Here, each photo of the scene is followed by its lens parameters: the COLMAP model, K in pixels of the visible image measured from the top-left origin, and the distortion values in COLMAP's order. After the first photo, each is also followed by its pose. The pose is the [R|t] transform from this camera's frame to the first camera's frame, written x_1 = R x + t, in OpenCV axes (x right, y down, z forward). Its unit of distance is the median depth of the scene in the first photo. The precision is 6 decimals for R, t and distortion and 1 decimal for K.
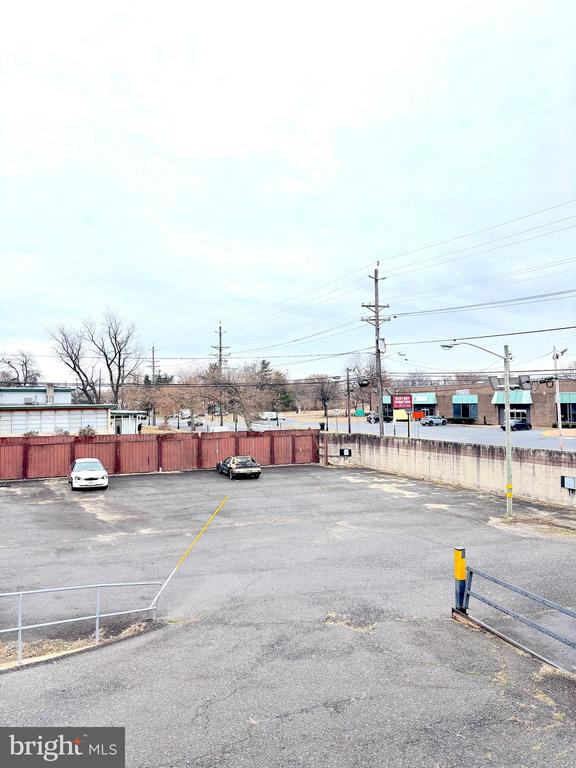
lens RADIAL K [[579.0, 0, 289.3], [0, 579.0, 396.6], [0, 0, 1]] dist [0.038643, -0.003207]
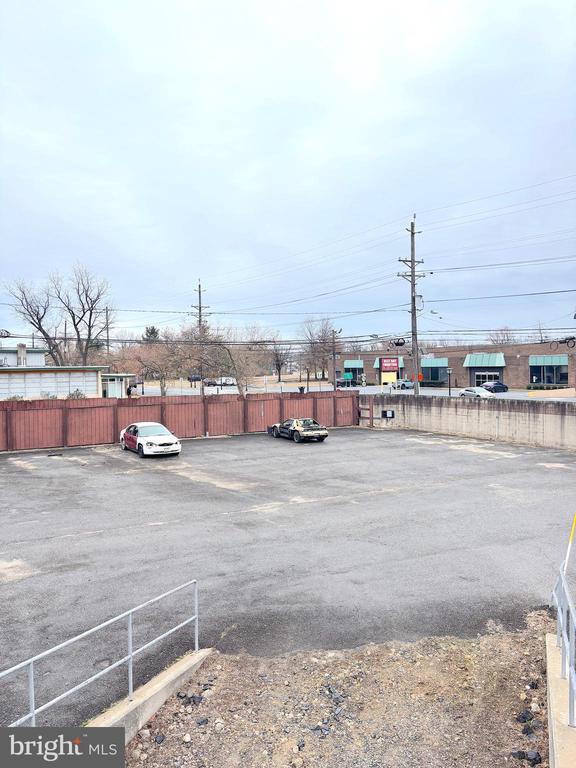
lens RADIAL K [[579.0, 0, 289.3], [0, 579.0, 396.6], [0, 0, 1]] dist [0.038643, -0.003207]
pose [[0.991228, -0.008212, 0.131911, -0.182266], [0.000621, 0.998346, 0.057484, 0.011692], [-0.132164, -0.056898, 0.989593, 0.068286]]
